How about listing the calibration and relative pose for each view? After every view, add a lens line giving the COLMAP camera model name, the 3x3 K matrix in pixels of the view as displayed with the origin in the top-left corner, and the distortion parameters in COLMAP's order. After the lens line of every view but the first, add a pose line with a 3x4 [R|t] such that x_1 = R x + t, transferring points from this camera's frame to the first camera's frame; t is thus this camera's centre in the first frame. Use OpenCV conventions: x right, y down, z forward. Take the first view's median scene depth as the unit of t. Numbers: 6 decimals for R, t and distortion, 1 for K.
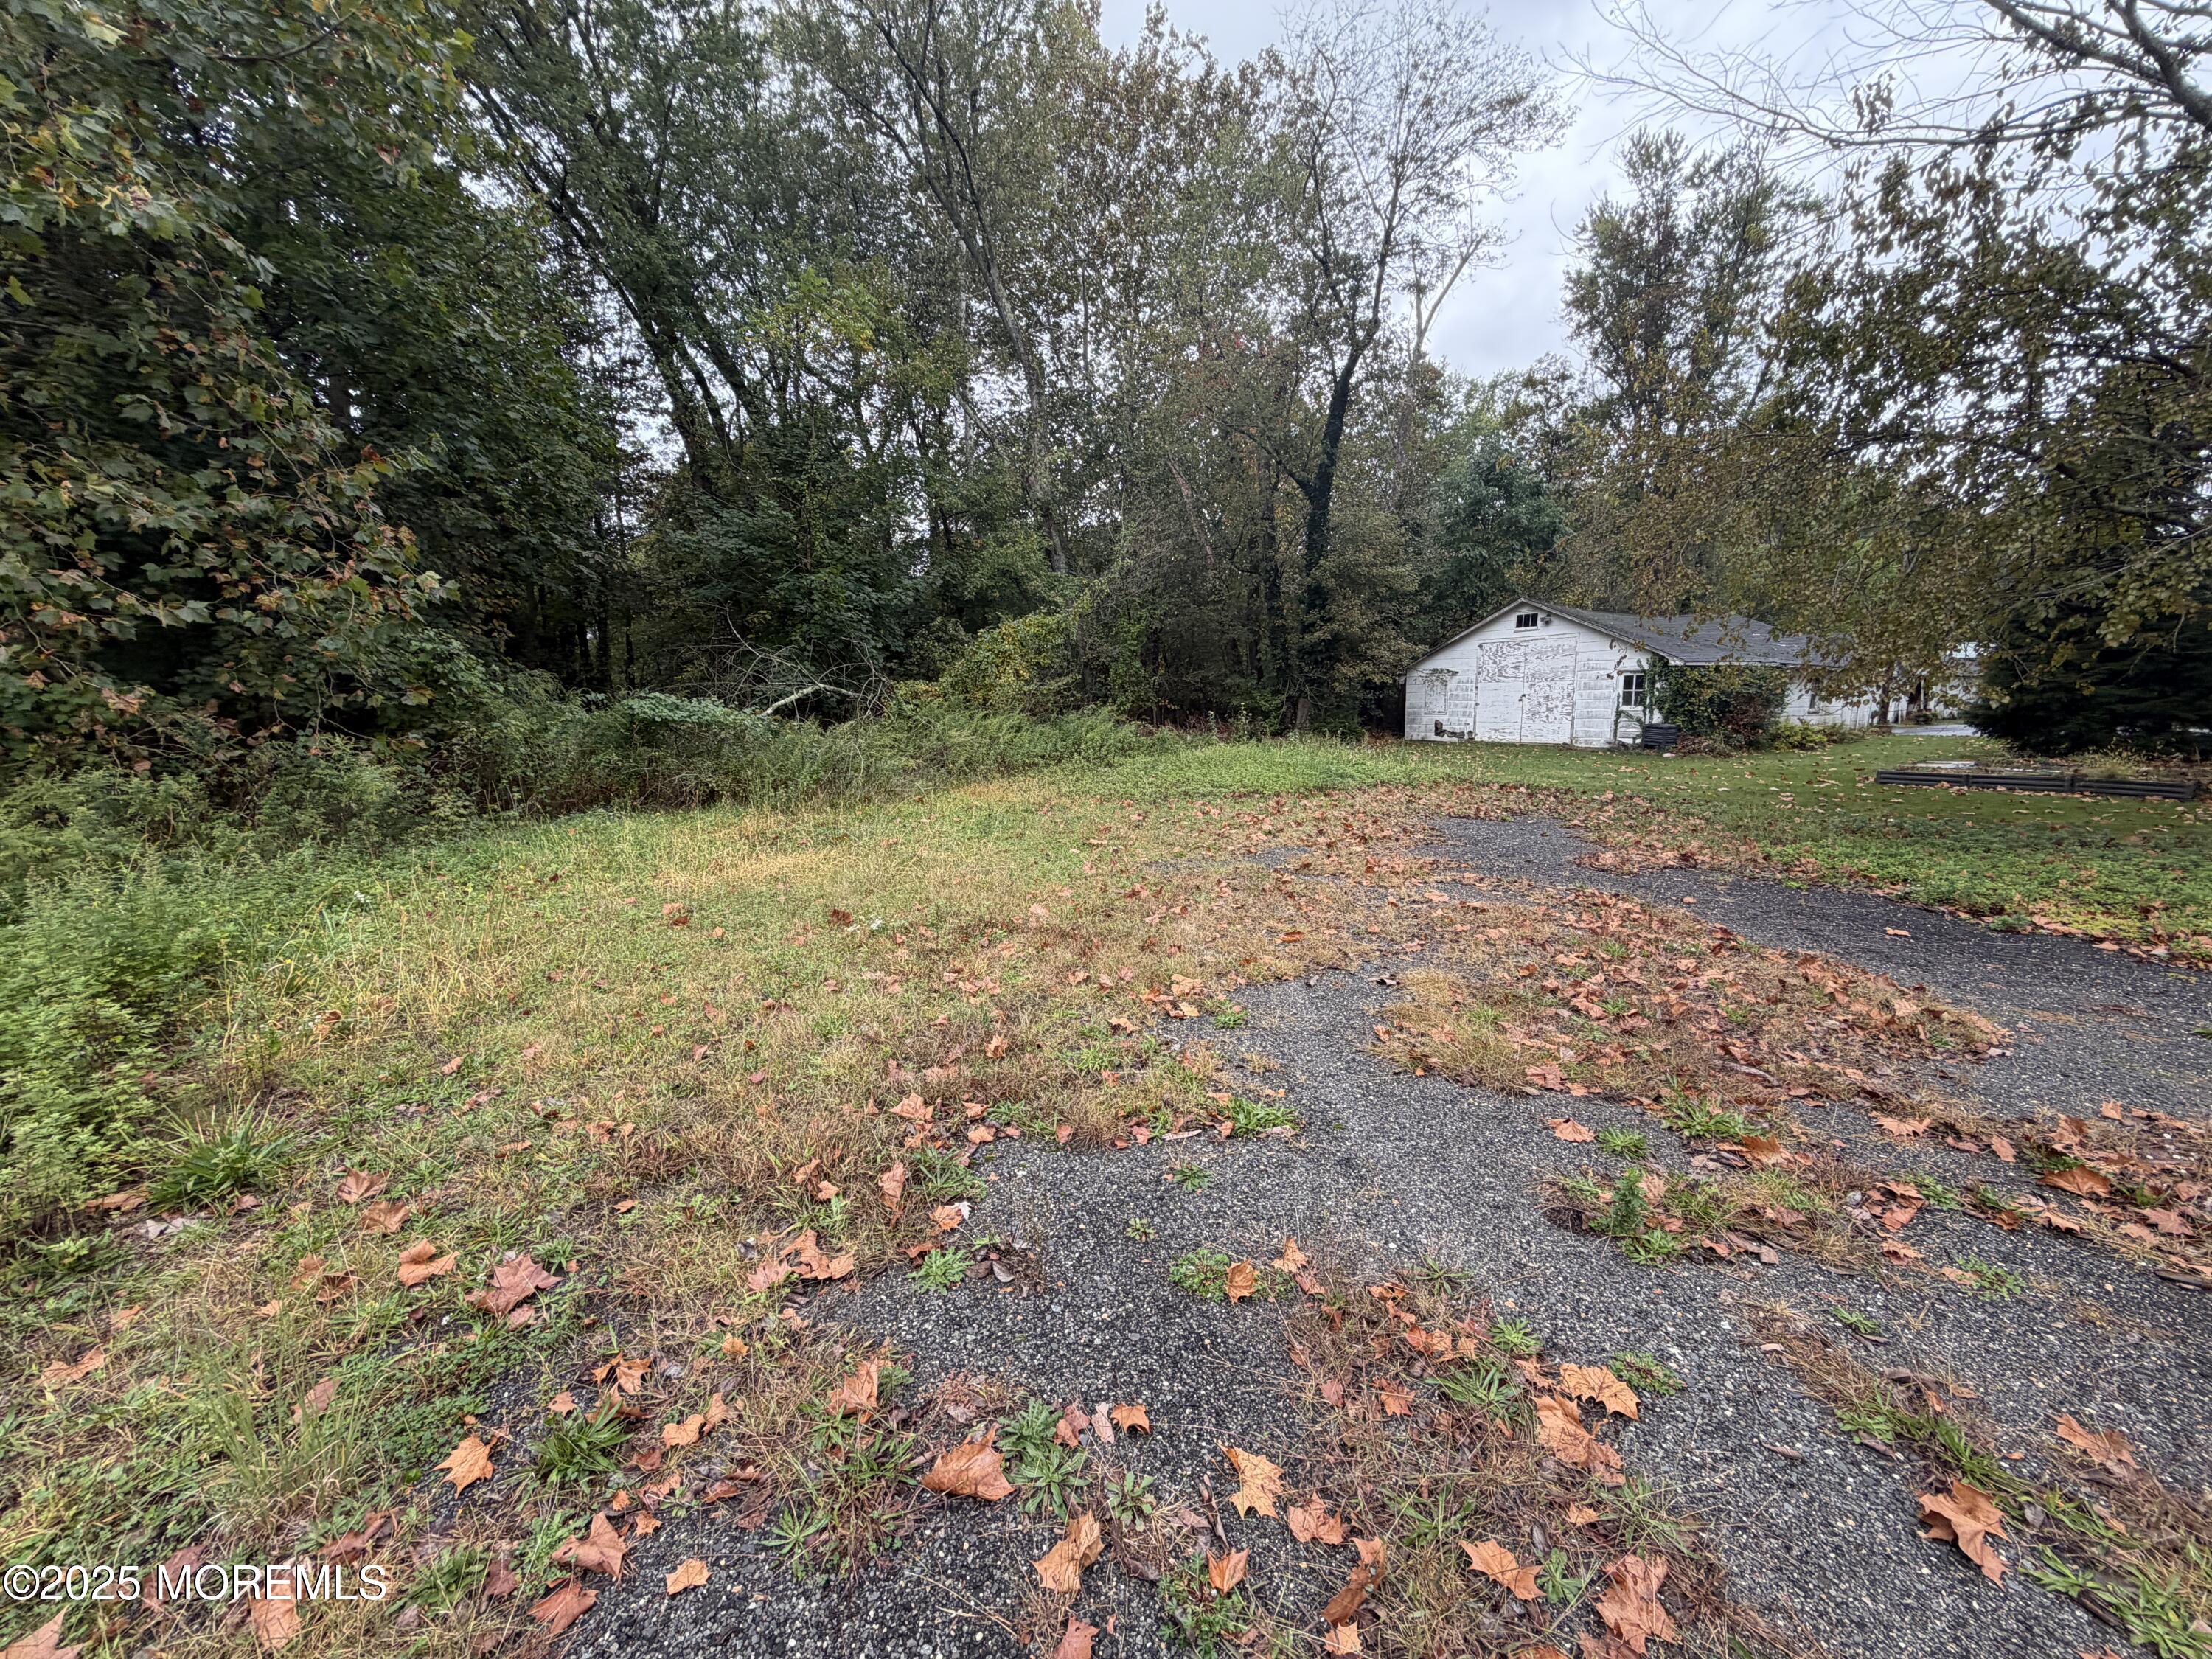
lens RADIAL K [[881.1, 0, 1100.1], [0, 881.1, 829.2], [0, 0, 1]] dist [-0.000717, -0.000114]
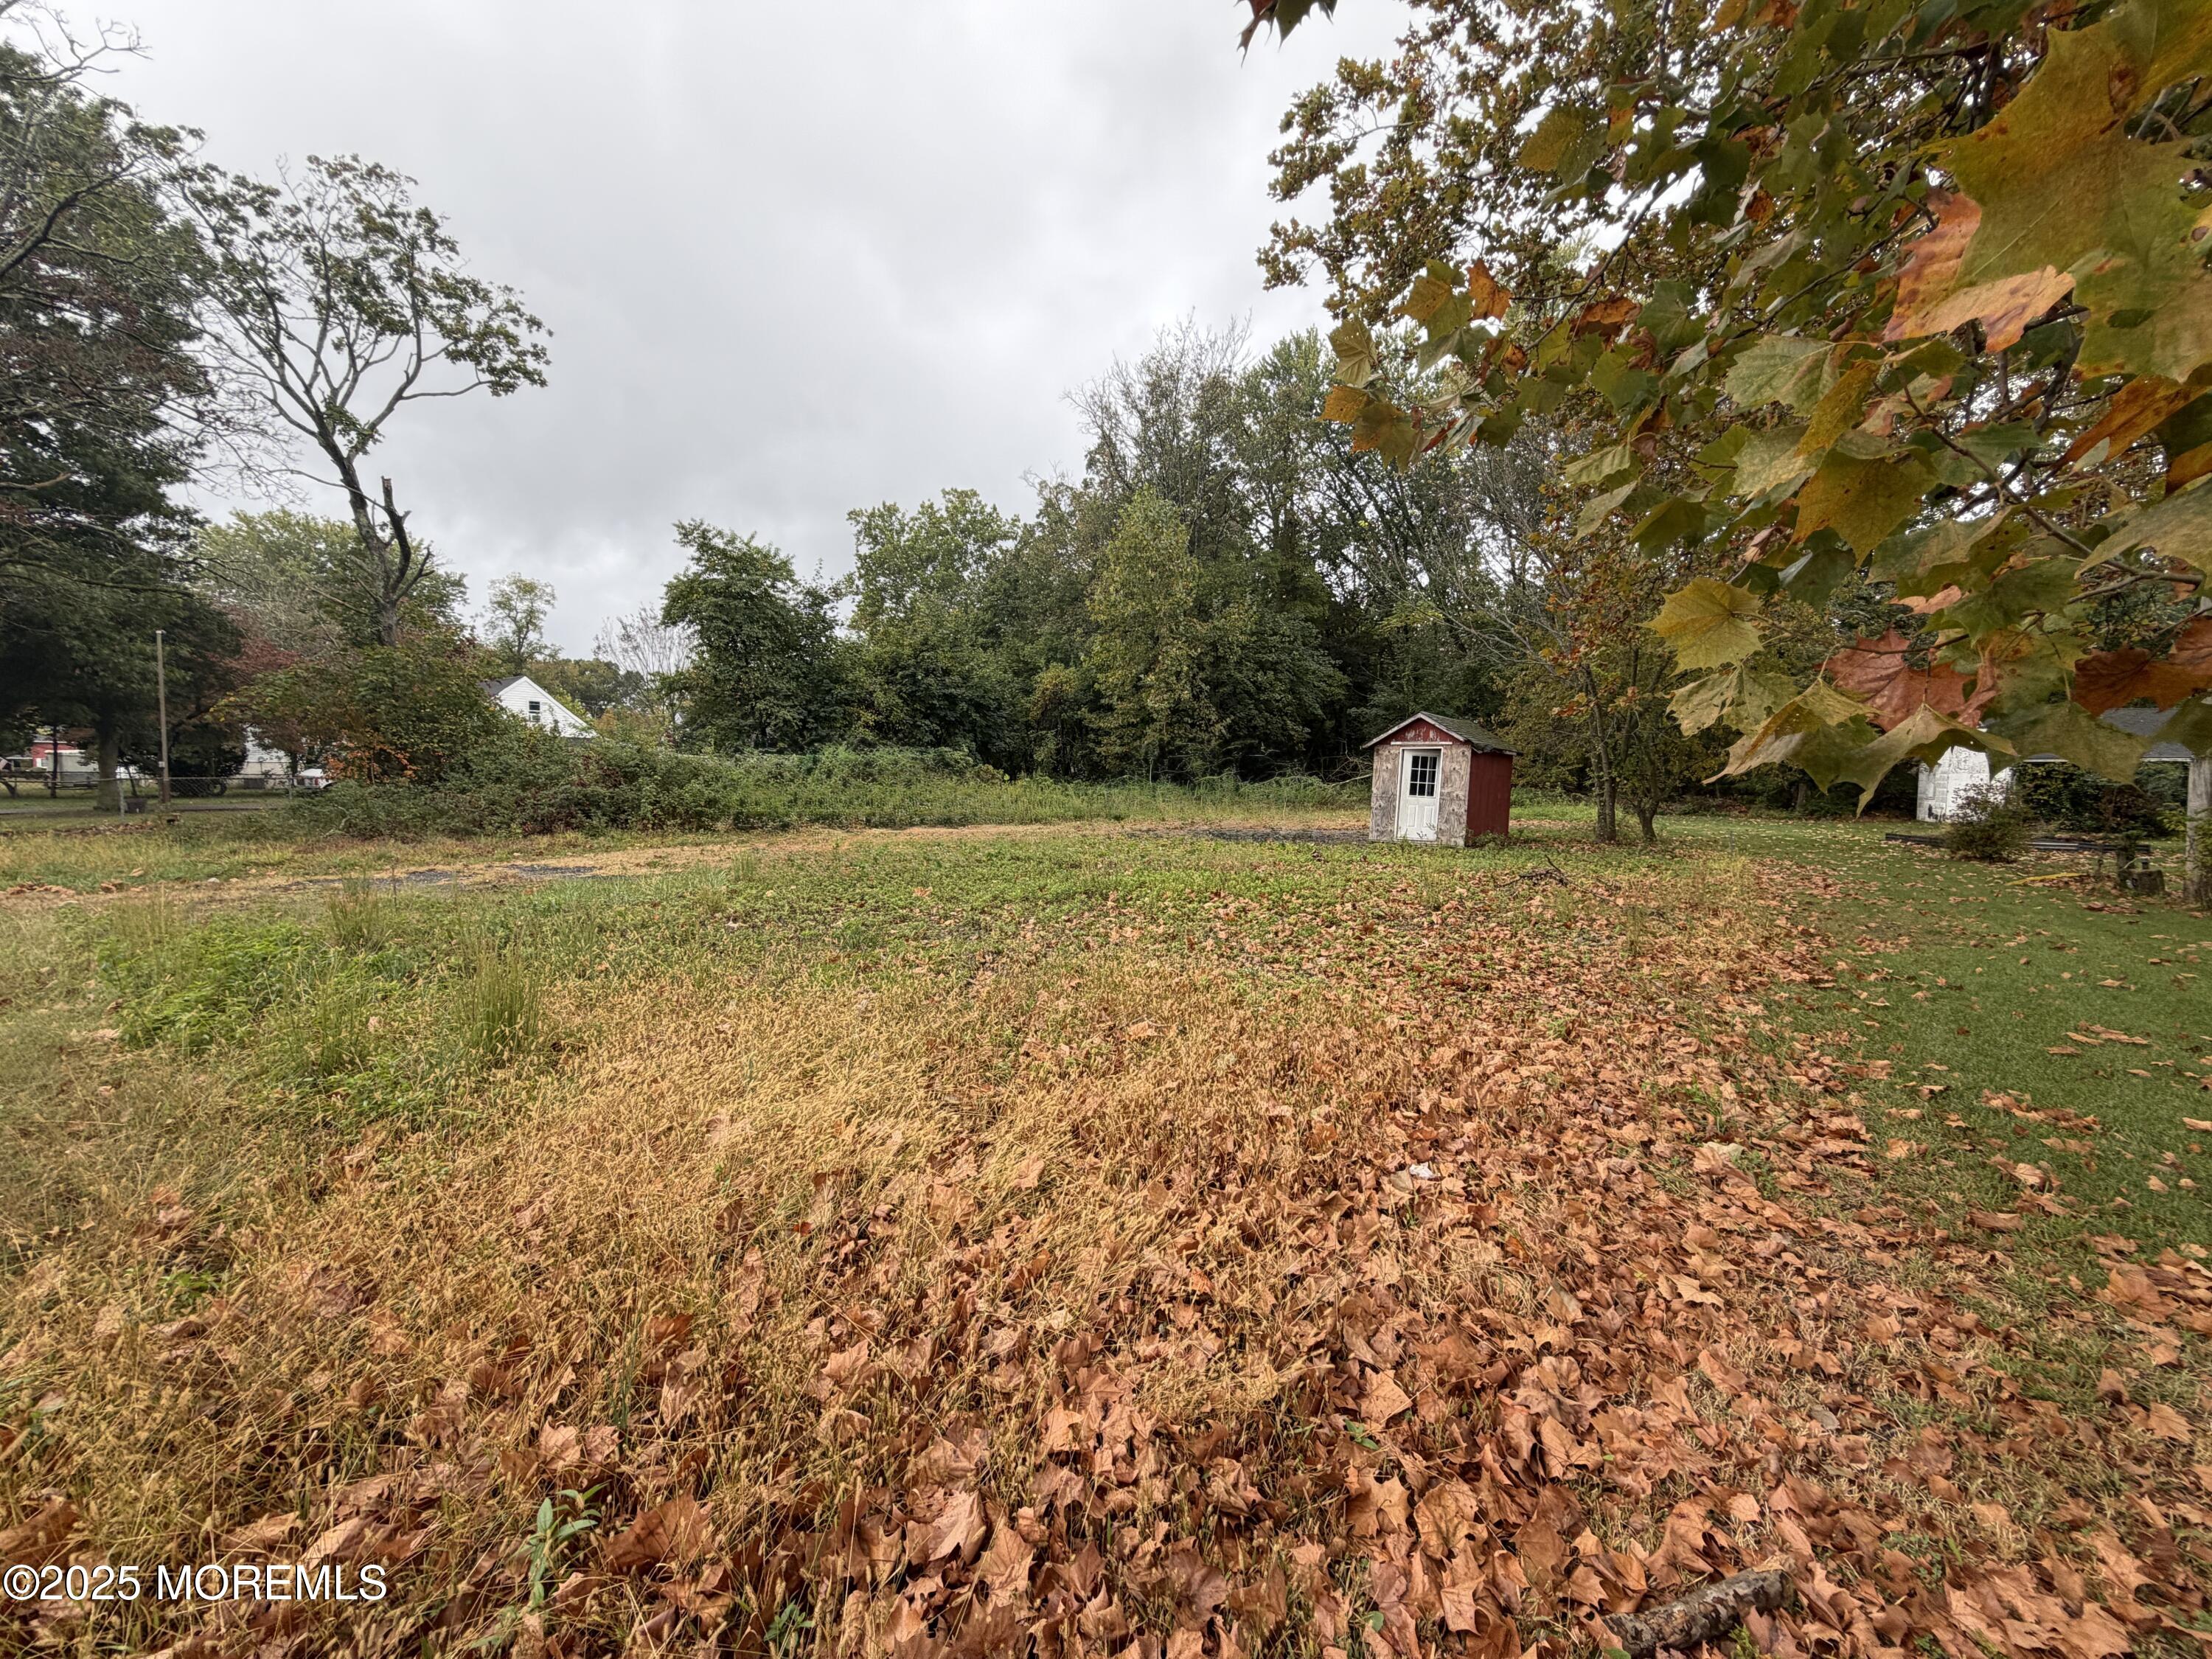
lens RADIAL K [[881.1, 0, 1104.7], [0, 881.1, 822.9], [0, 0, 1]] dist [-0.000717, -0.000114]
pose [[0.543435, 0.059079, -0.837369, 1.423736], [-0.135028, 0.990683, -0.017735, 0.133757], [0.828520, 0.122706, 0.546350, -1.016313]]
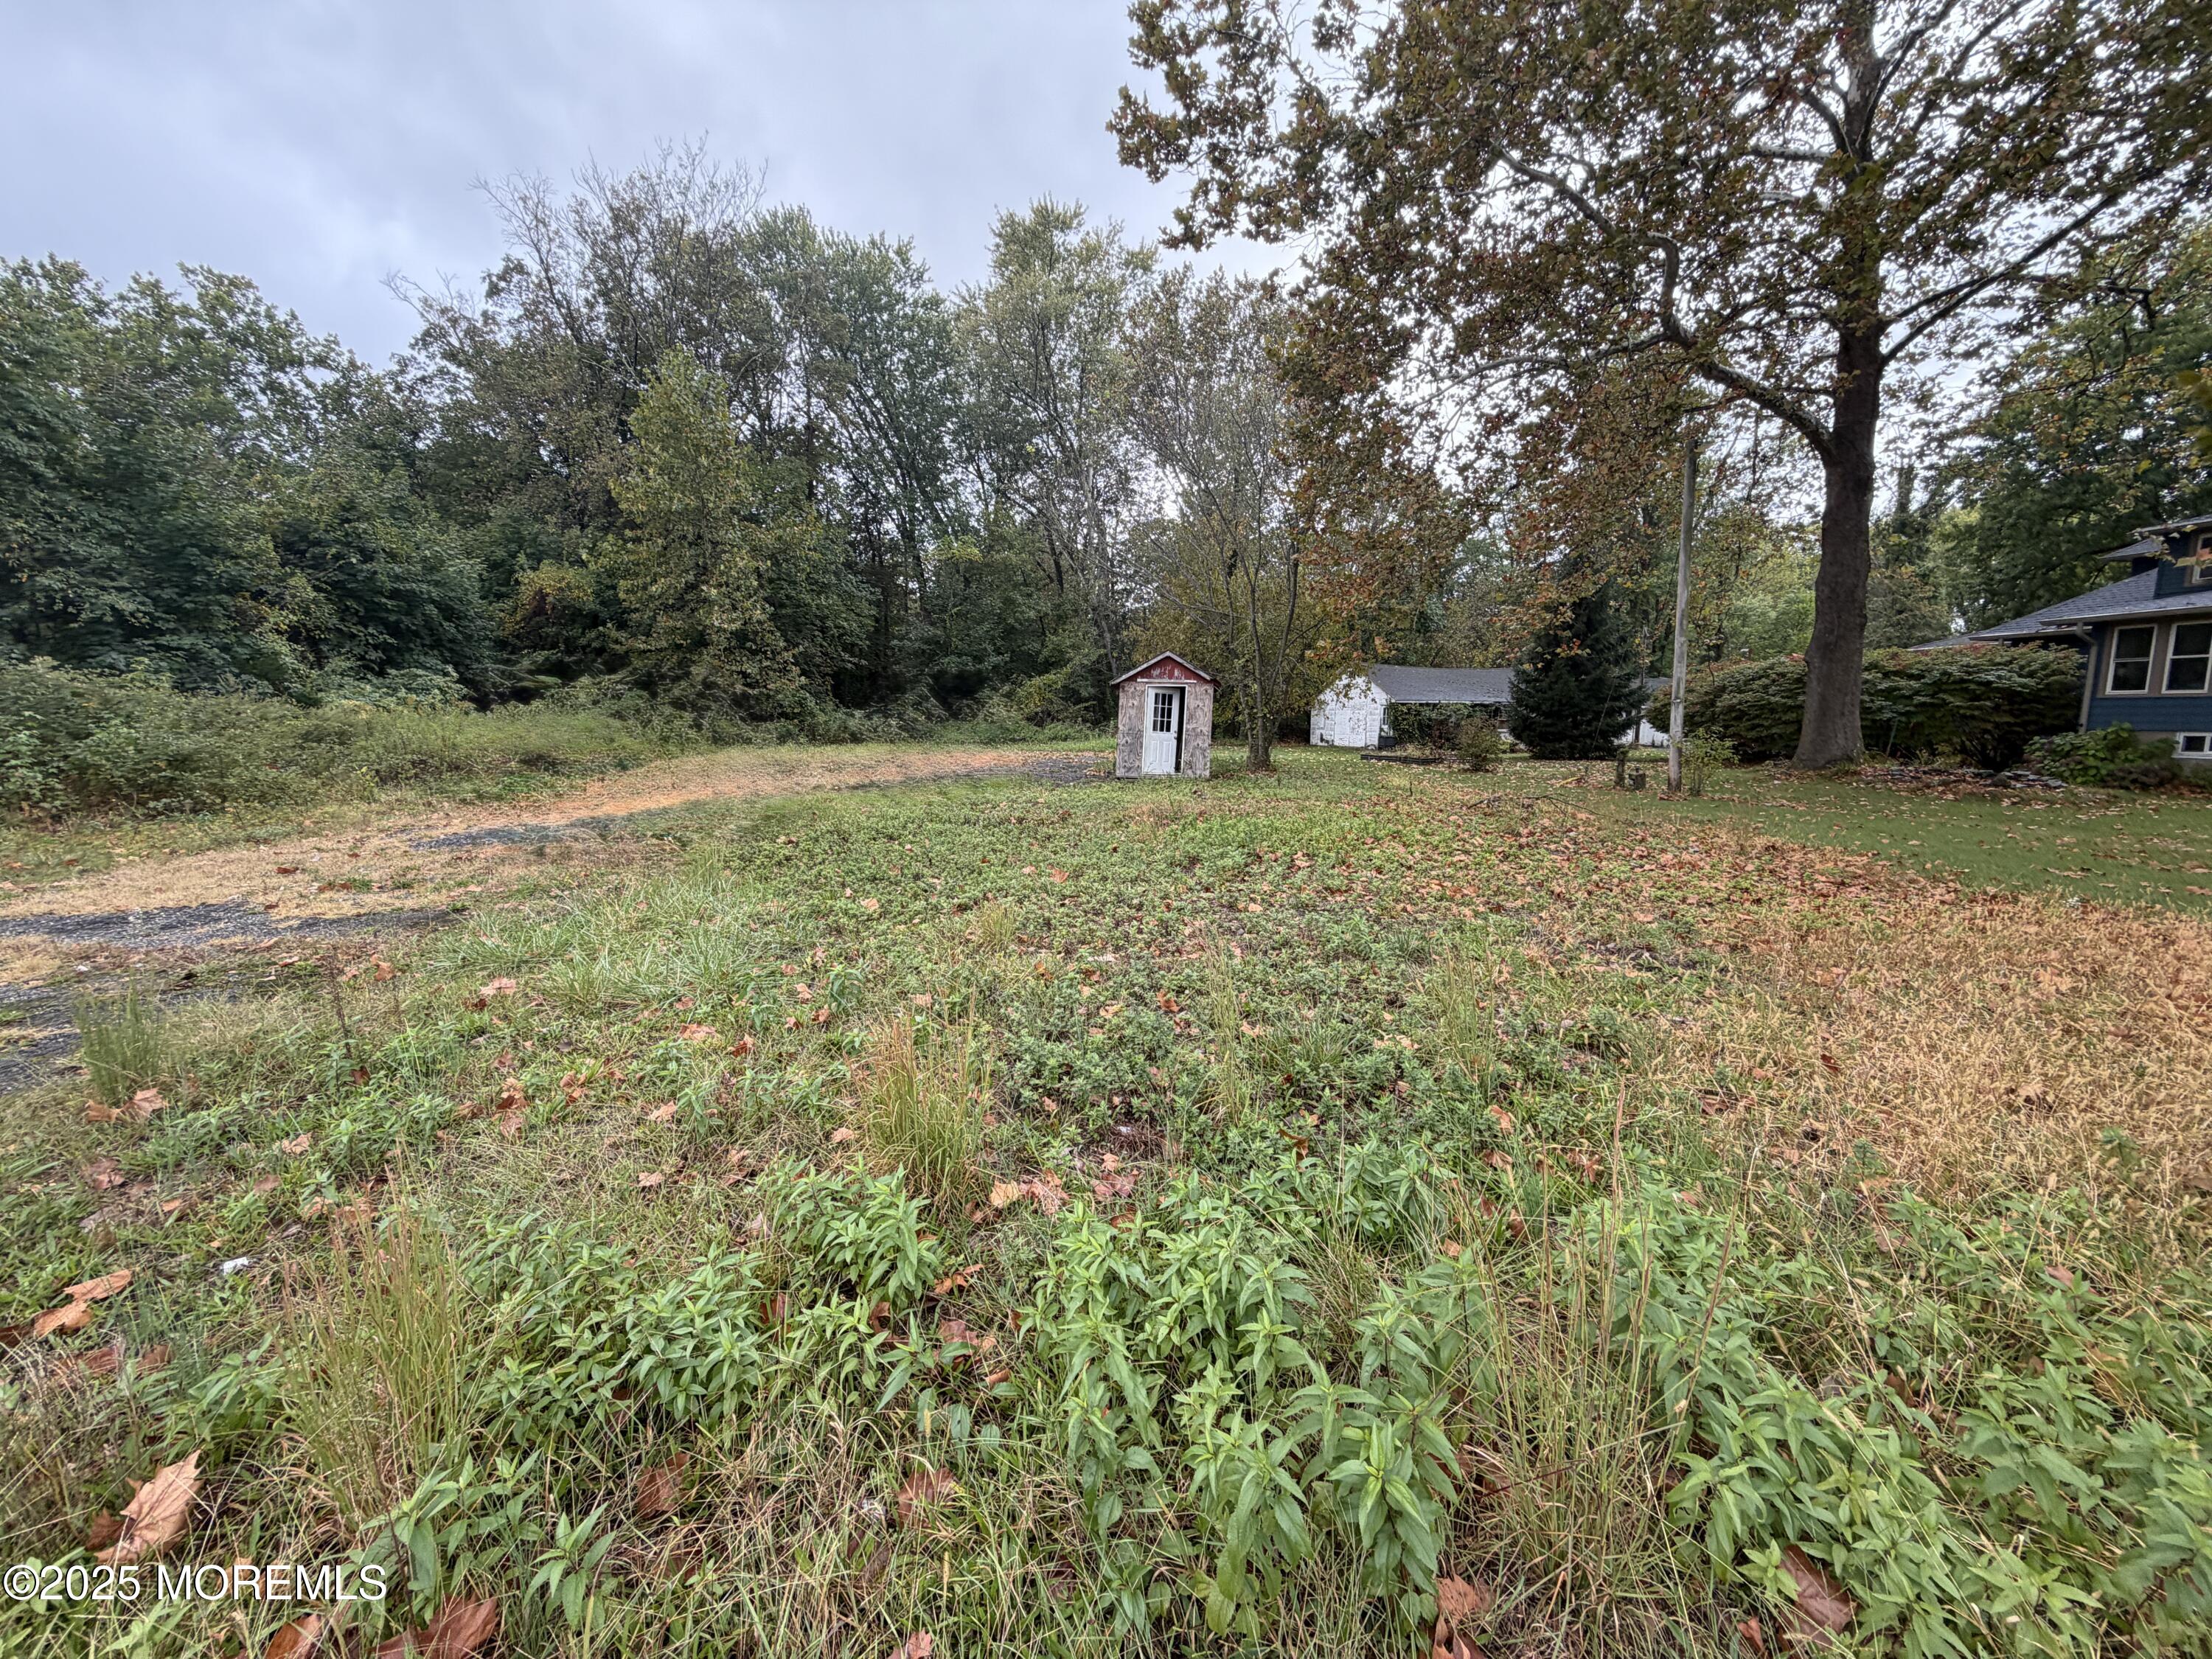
lens RADIAL K [[881.1, 0, 1097.4], [0, 881.1, 826.8], [0, 0, 1]] dist [-0.000717, -0.000114]
pose [[0.948579, 0.056947, -0.311376, 0.934101], [-0.063370, 0.997934, -0.010542, 0.173486], [0.310133, 0.029732, 0.950228, -1.232717]]
